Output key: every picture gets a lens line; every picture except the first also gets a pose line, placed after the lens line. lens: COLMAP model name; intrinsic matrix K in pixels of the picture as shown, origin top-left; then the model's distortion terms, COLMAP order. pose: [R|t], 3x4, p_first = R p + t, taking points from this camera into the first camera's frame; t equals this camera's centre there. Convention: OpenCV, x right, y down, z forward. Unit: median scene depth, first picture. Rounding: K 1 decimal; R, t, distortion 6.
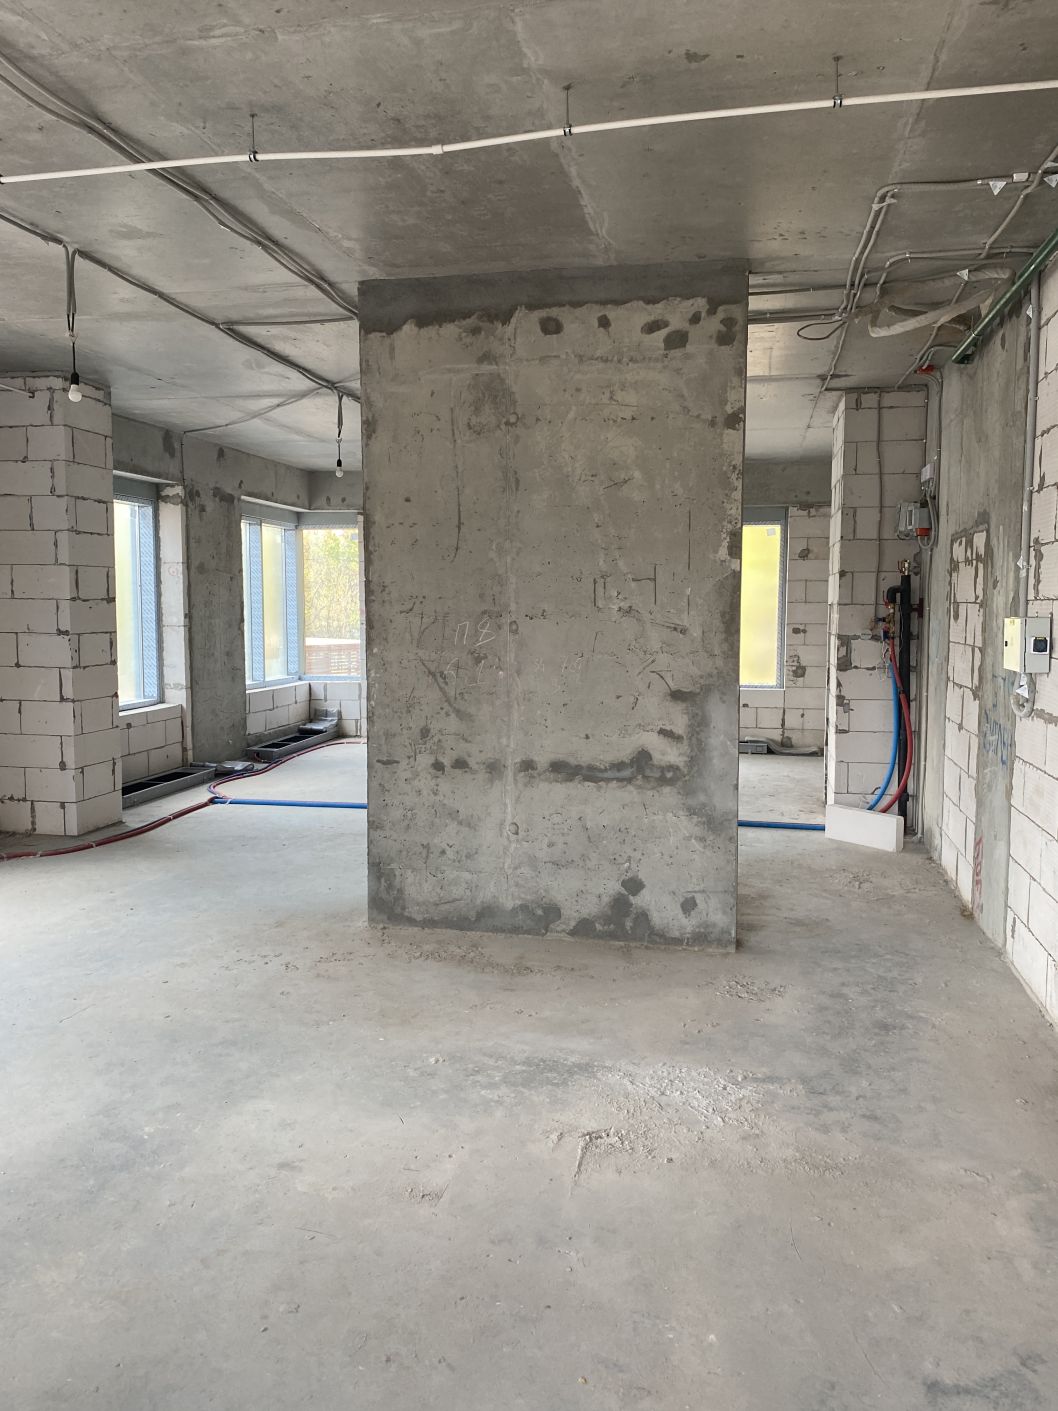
lens RADIAL K [[1061.2, 0, 529.0], [0, 1061.2, 705.5], [0, 0, 1]] dist [0.004148, -0.000019]
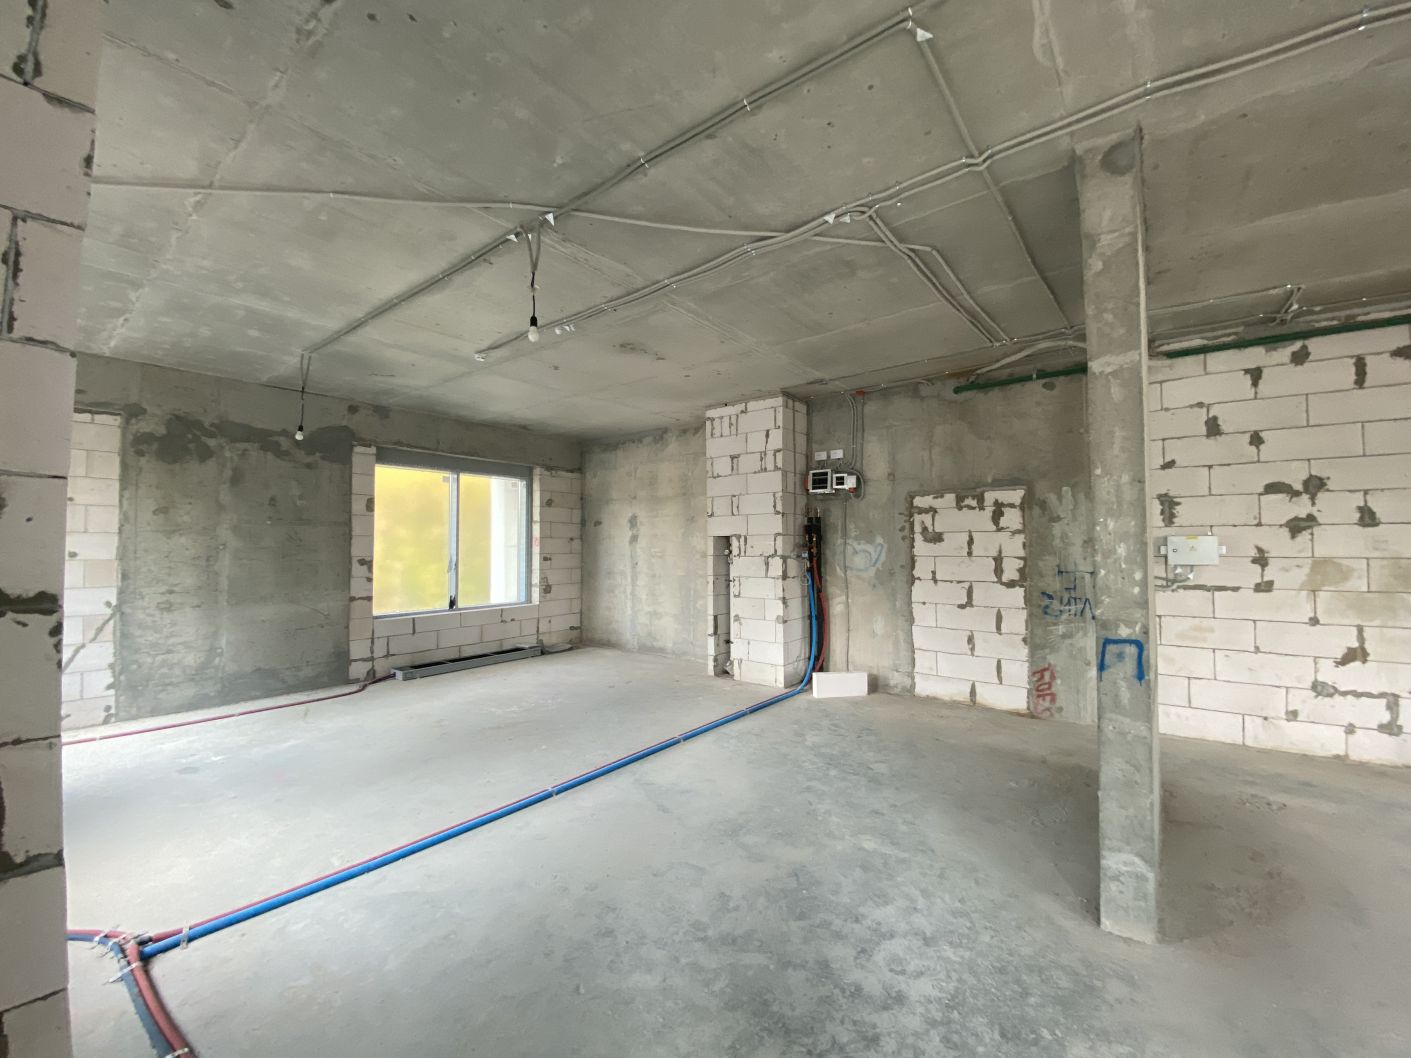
lens RADIAL K [[567.6, 0, 705.5], [0, 567.6, 529.0], [0, 0, 1]] dist [0.028657, -0.022744]
pose [[0.444758, 0.024466, 0.895317, -0.457989], [0.091024, 0.993216, -0.072358, -0.056418], [-0.891014, 0.113677, 0.439514, 0.750752]]
